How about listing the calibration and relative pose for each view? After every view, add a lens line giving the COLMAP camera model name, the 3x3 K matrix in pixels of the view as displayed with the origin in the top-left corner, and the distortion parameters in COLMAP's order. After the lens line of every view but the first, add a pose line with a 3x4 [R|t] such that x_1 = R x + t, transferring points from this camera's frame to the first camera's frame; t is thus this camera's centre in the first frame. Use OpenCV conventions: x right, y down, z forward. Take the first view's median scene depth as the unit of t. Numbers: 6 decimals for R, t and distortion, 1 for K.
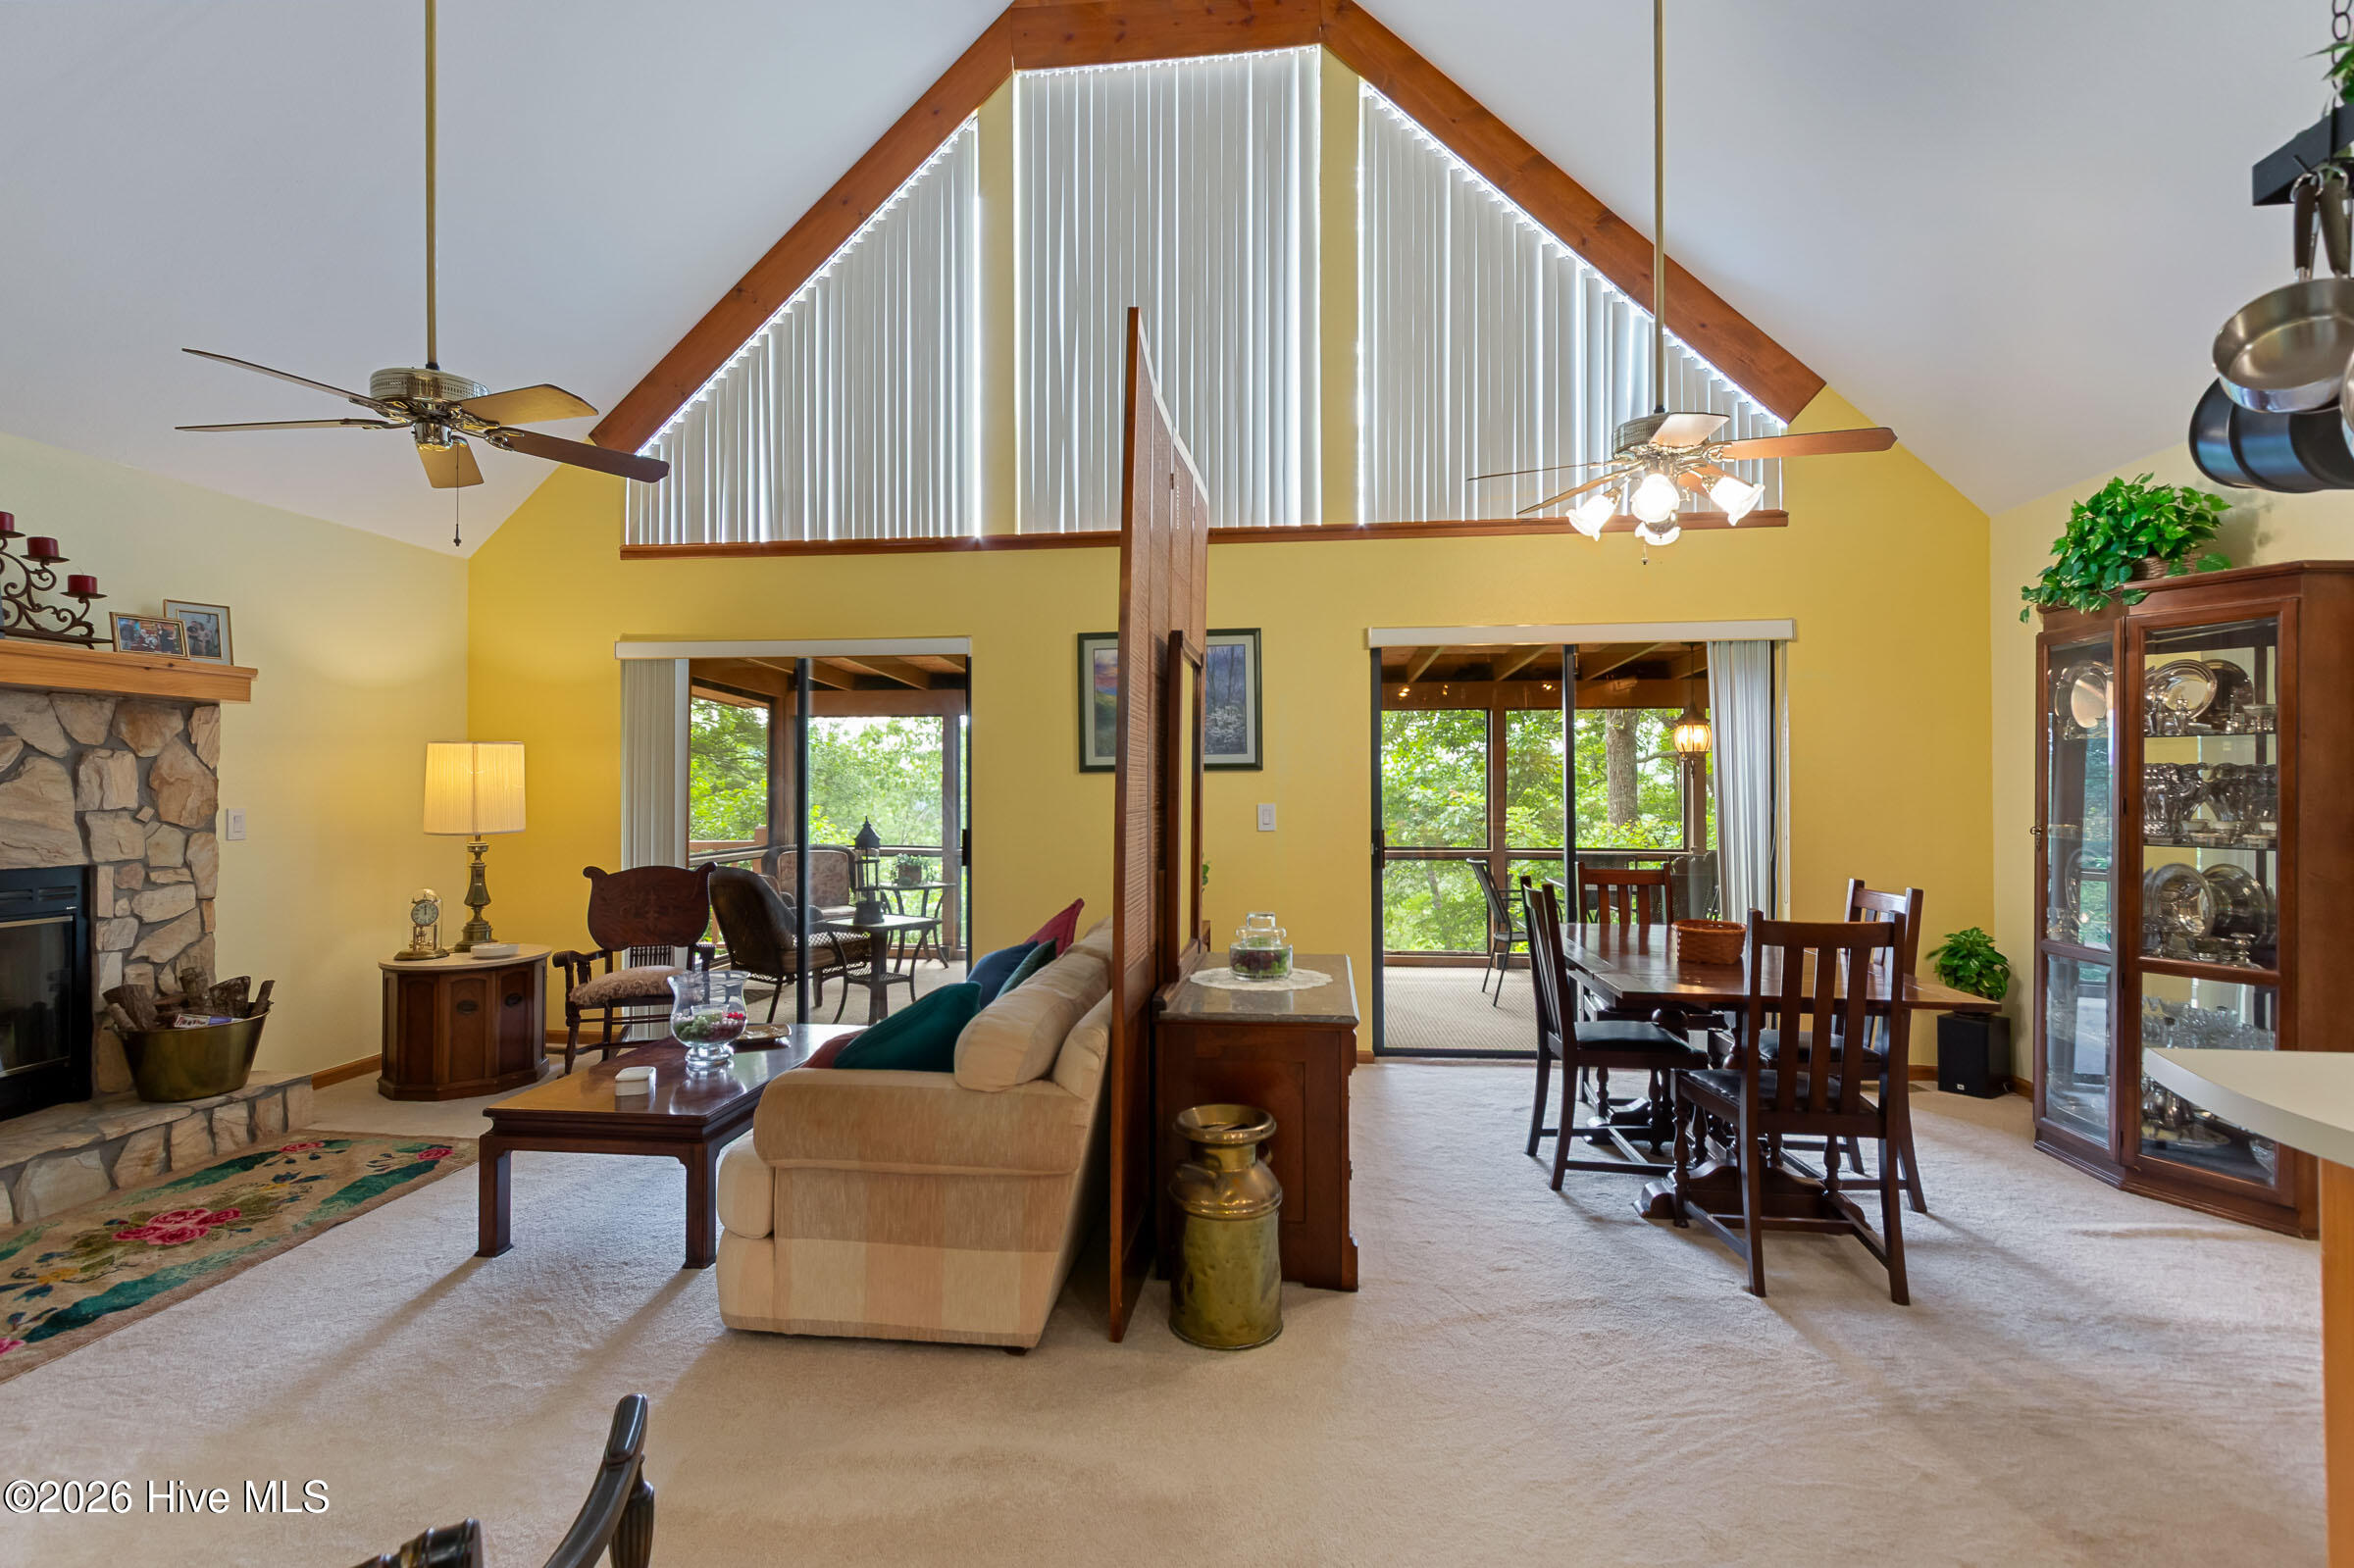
lens RADIAL K [[1101.8, 0, 1158.2], [0, 1101.8, 771.0], [0, 0, 1]] dist [0.007313, -0.000578]
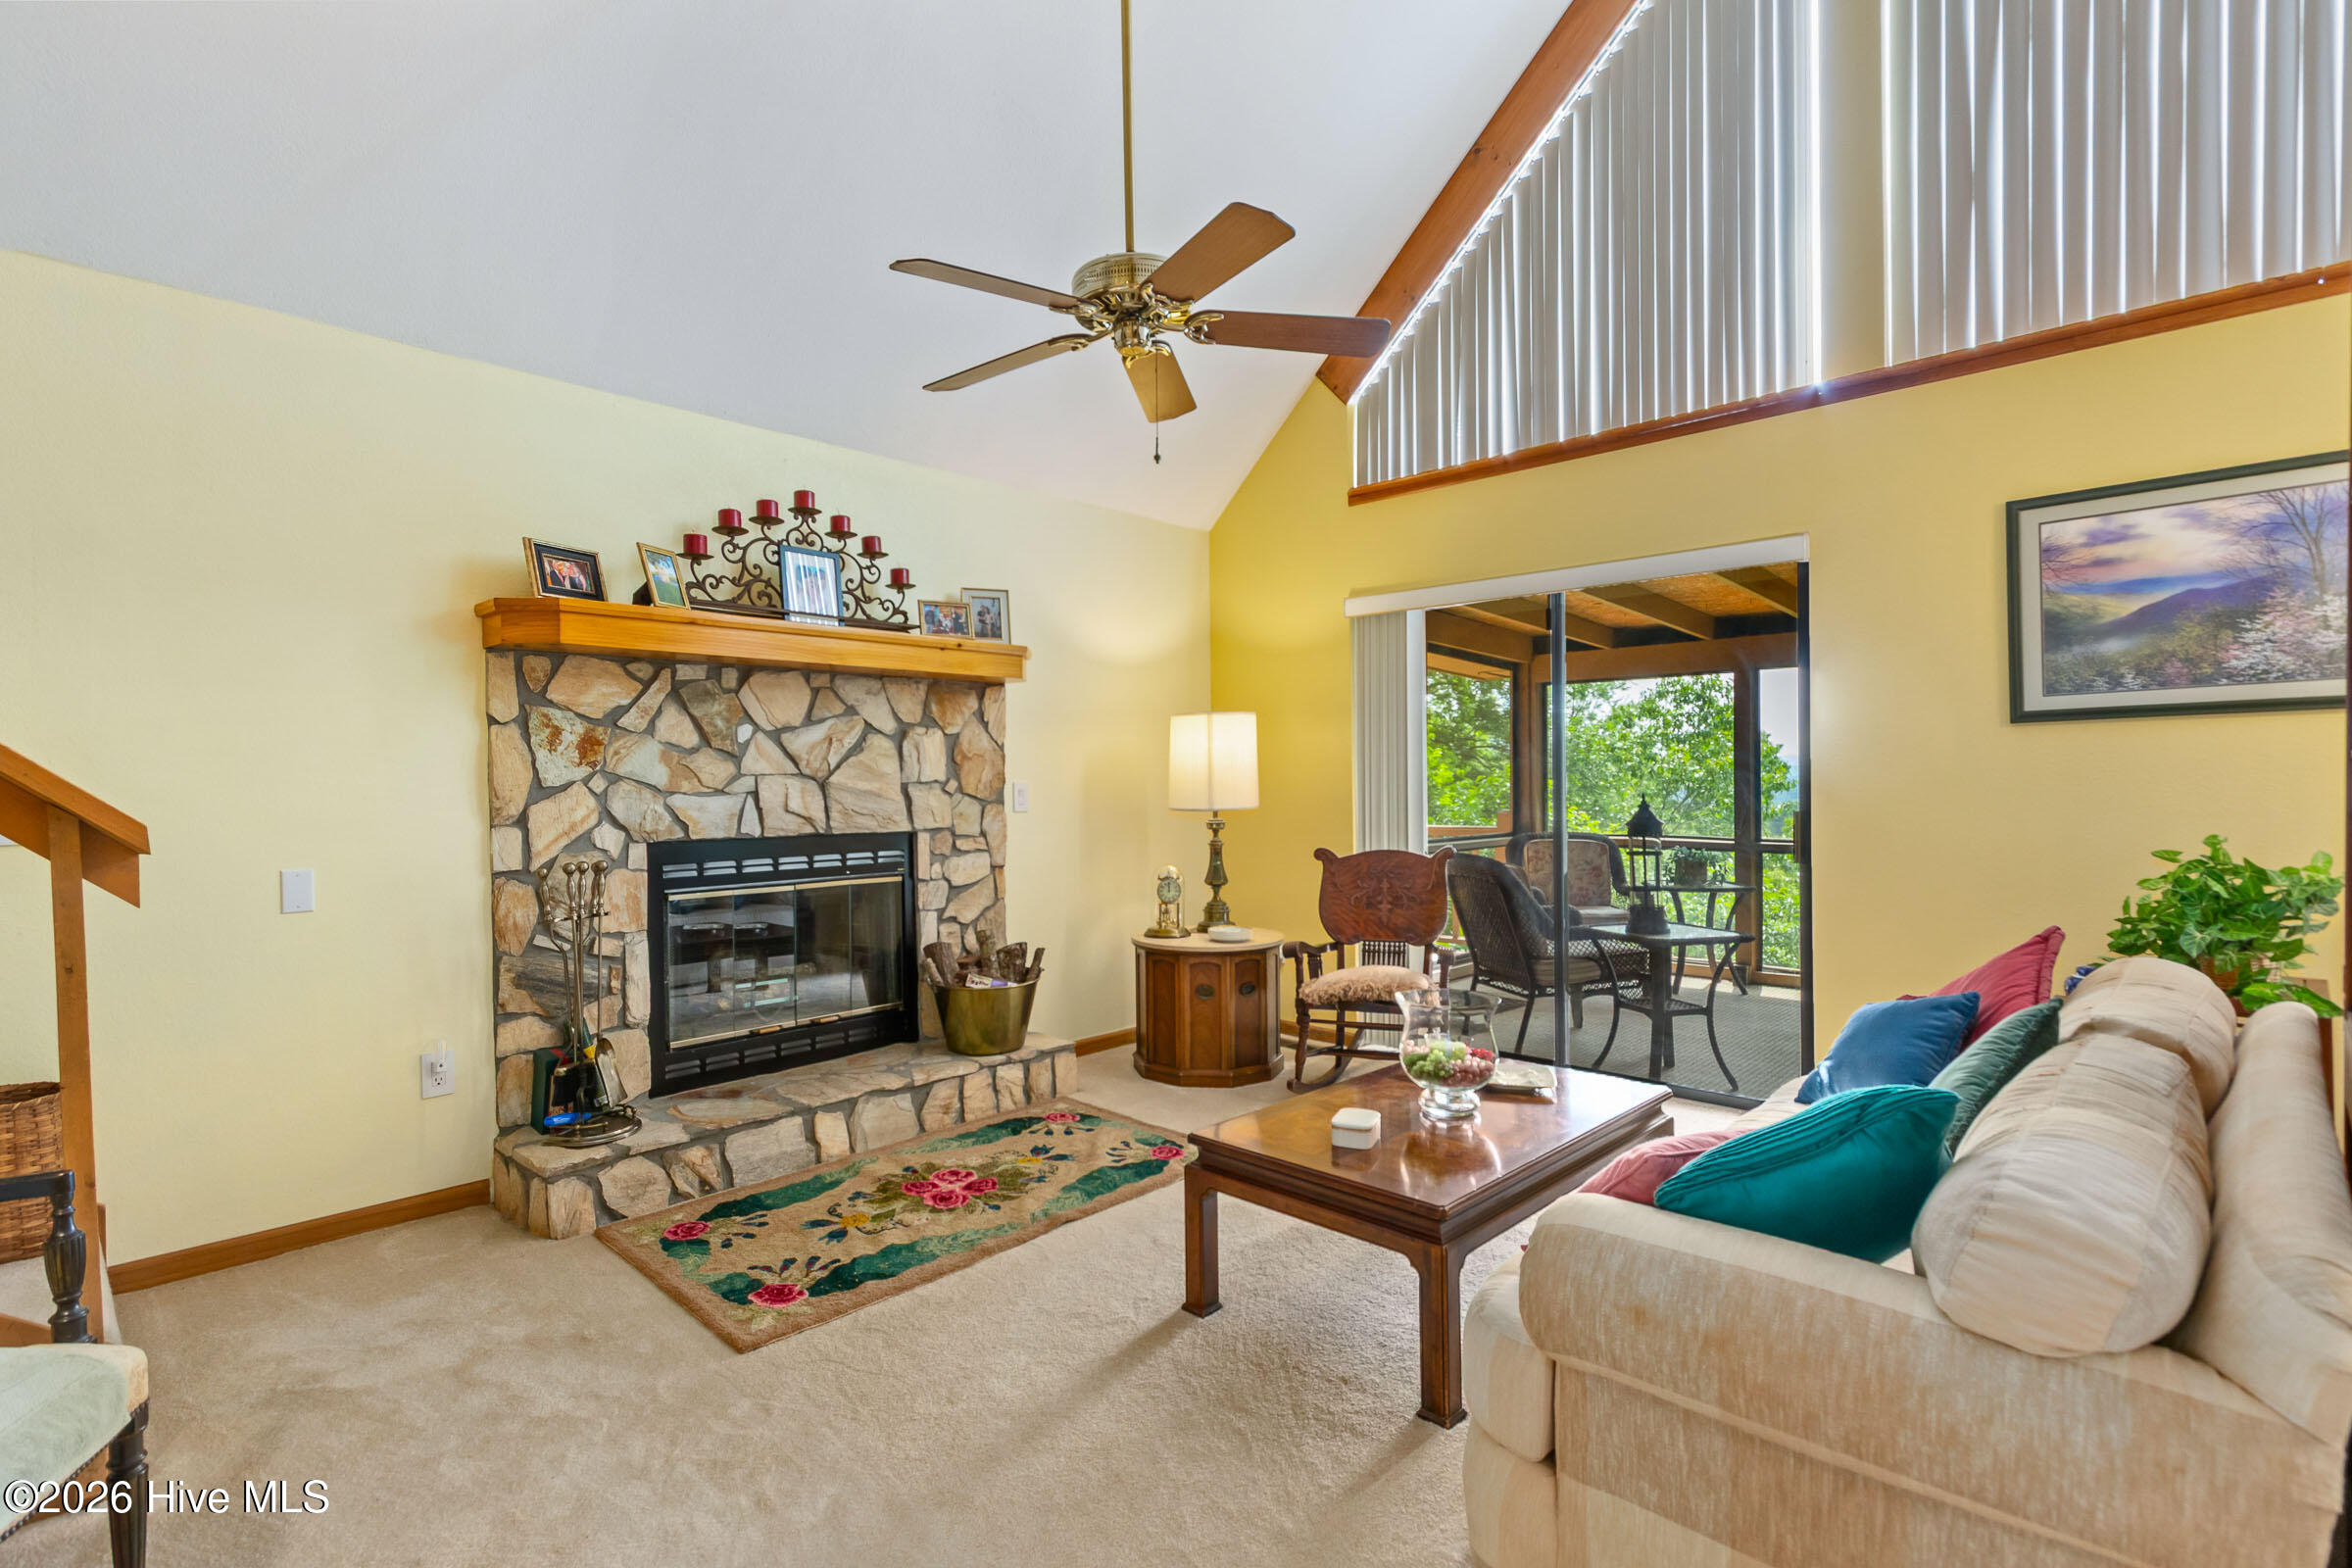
lens RADIAL K [[1110.1, 0, 1142.7], [0, 1110.1, 786.4], [0, 0, 1]] dist [0.008803, -0.000926]
pose [[0.792549, -0.003339, -0.609800, -0.096447], [0.016955, 0.999719, 0.016561, 0.023656], [0.609573, -0.023465, 0.792383, 0.243946]]
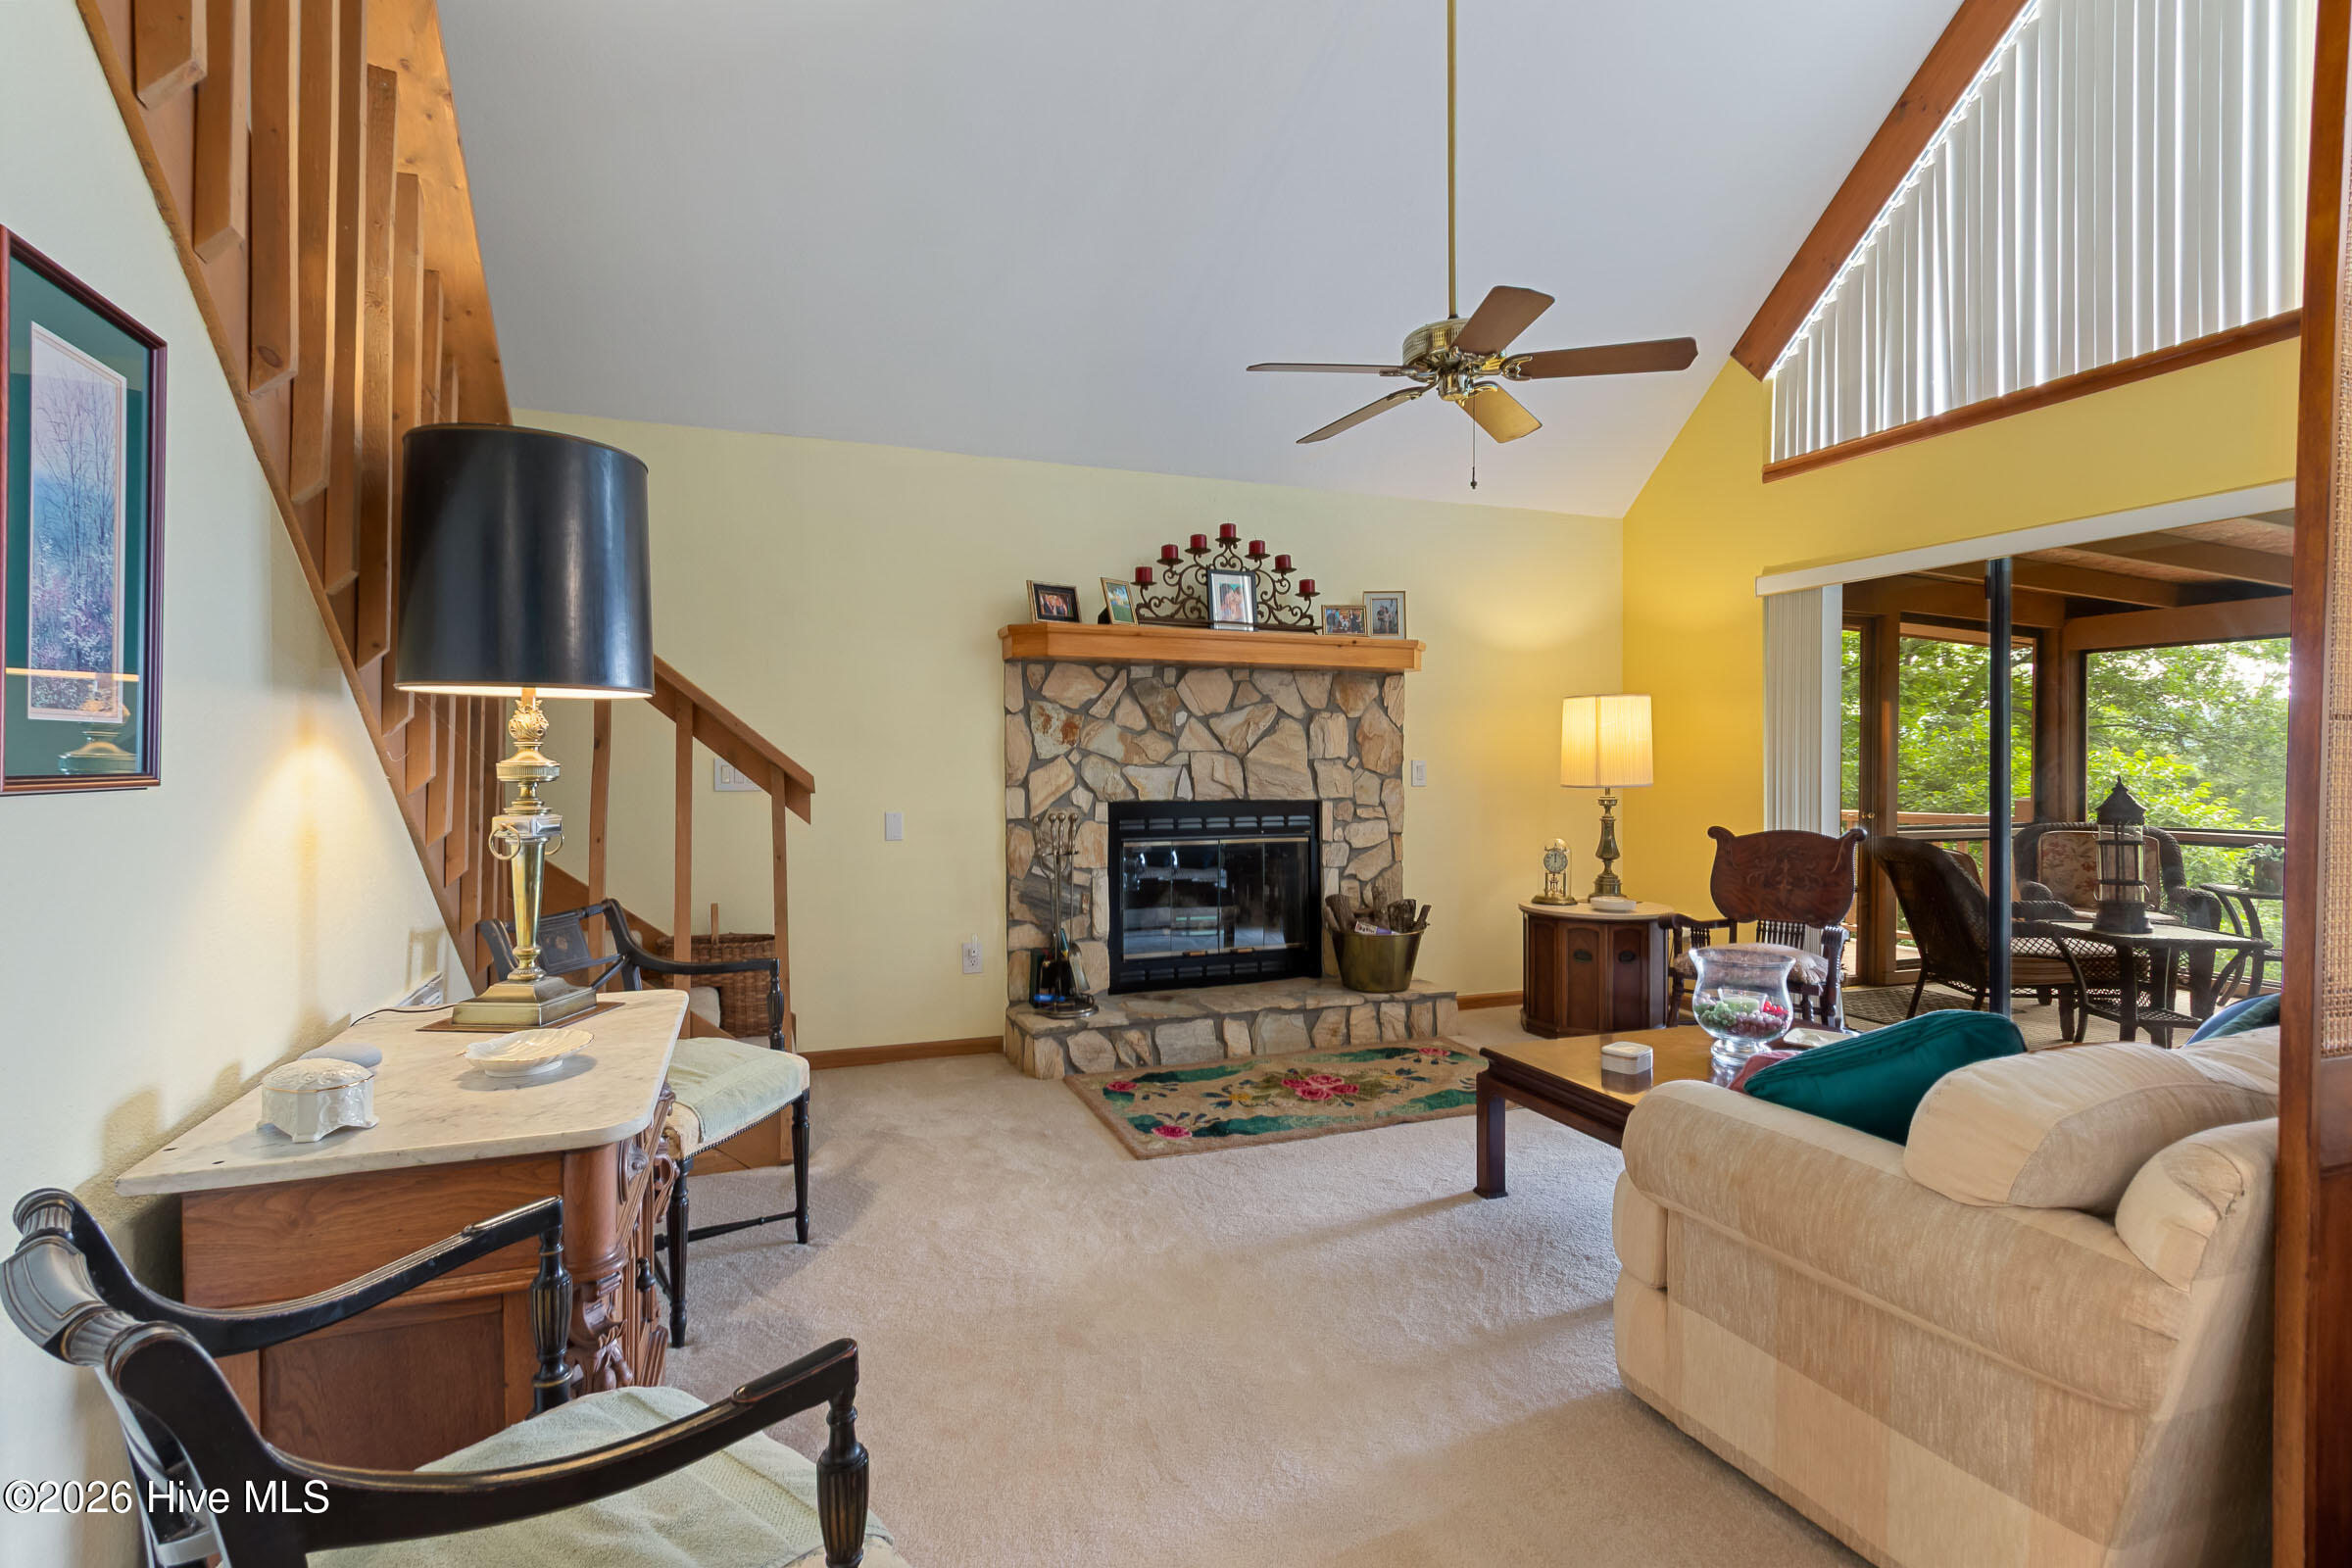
lens RADIAL K [[1101.0, 0, 1157.2], [0, 1101.0, 771.0], [0, 0, 1]] dist [0.007313, -0.000578]
pose [[0.460665, 0.004584, -0.887562, 0.102090], [0.012359, 0.999857, 0.011579, 0.030813], [0.887488, -0.016303, 0.460542, 0.214944]]
